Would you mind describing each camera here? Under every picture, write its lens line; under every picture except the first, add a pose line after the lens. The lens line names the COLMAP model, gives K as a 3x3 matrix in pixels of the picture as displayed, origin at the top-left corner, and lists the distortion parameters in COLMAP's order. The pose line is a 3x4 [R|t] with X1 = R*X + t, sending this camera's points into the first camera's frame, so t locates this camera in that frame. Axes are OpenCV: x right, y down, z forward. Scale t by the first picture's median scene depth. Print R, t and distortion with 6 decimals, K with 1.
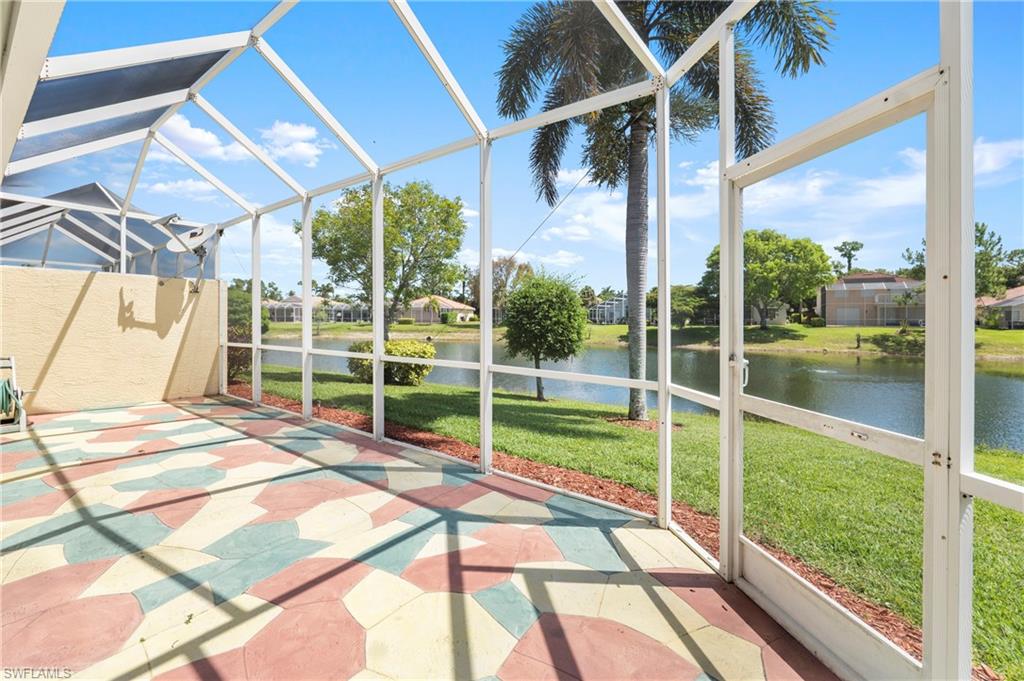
lens RADIAL K [[420.6, 0, 507.5], [0, 420.6, 321.8], [0, 0, 1]] dist [-0.002446, -0.000108]
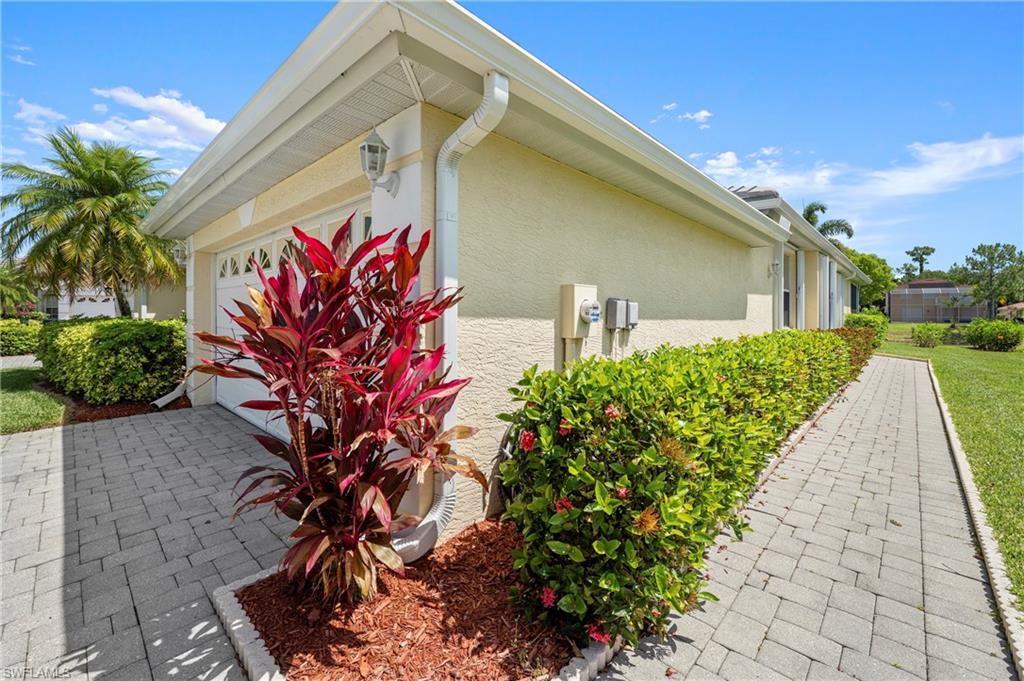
lens RADIAL K [[420.6, 0, 507.7], [0, 420.6, 318.4], [0, 0, 1]] dist [-0.002446, -0.000108]
pose [[0.993138, -0.002789, -0.116914, -0.249968], [0.001902, 0.999969, -0.007692, 0.004769], [0.116932, 0.007417, 0.993112, -0.410453]]
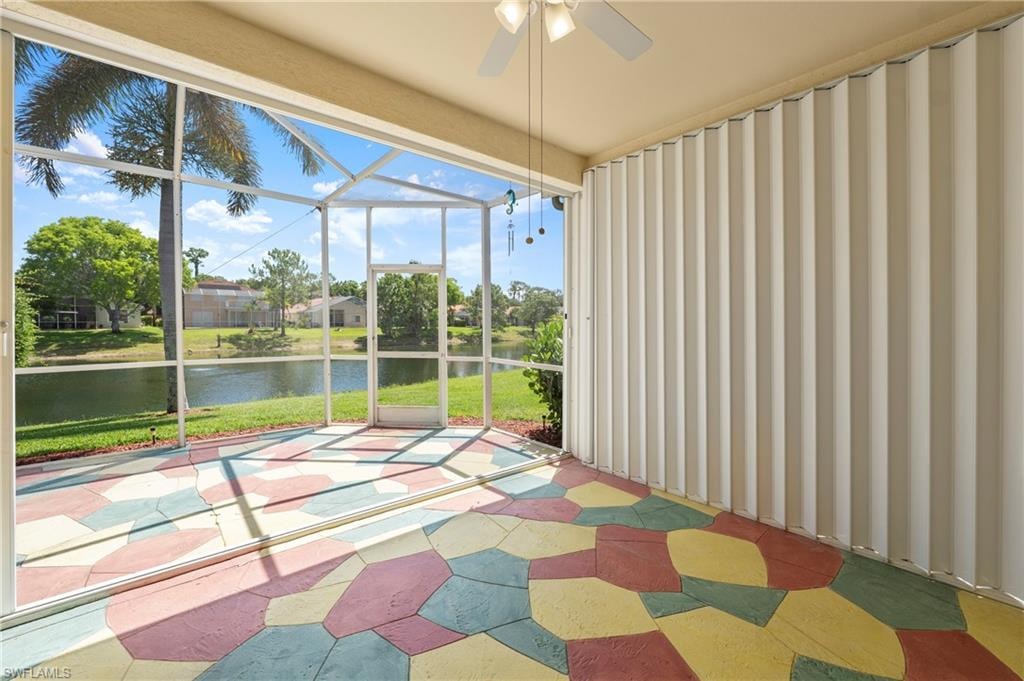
lens RADIAL K [[418.5, 0, 509.7], [0, 418.5, 326.0], [0, 0, 1]] dist [-0.000426, 0.000643]
pose [[0.227905, -0.013947, 0.973584, -0.067254], [0.009531, 0.999881, 0.012092, -0.000383], [-0.973637, 0.006523, 0.228011, -0.014761]]
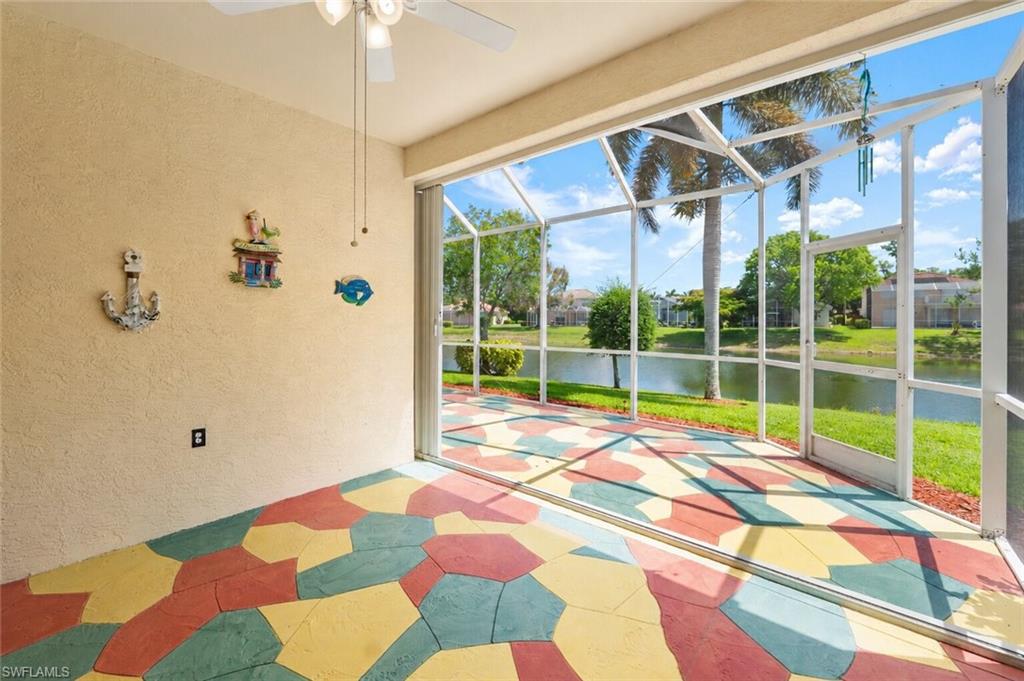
lens RADIAL K [[418.5, 0, 507.3], [0, 418.5, 327.2], [0, 0, 1]] dist [-0.000426, 0.000643]
pose [[0.997649, -0.003140, -0.068463, -0.026996], [0.003554, 0.999976, 0.005936, 0.000061], [0.068443, -0.006165, 0.997636, -0.038506]]
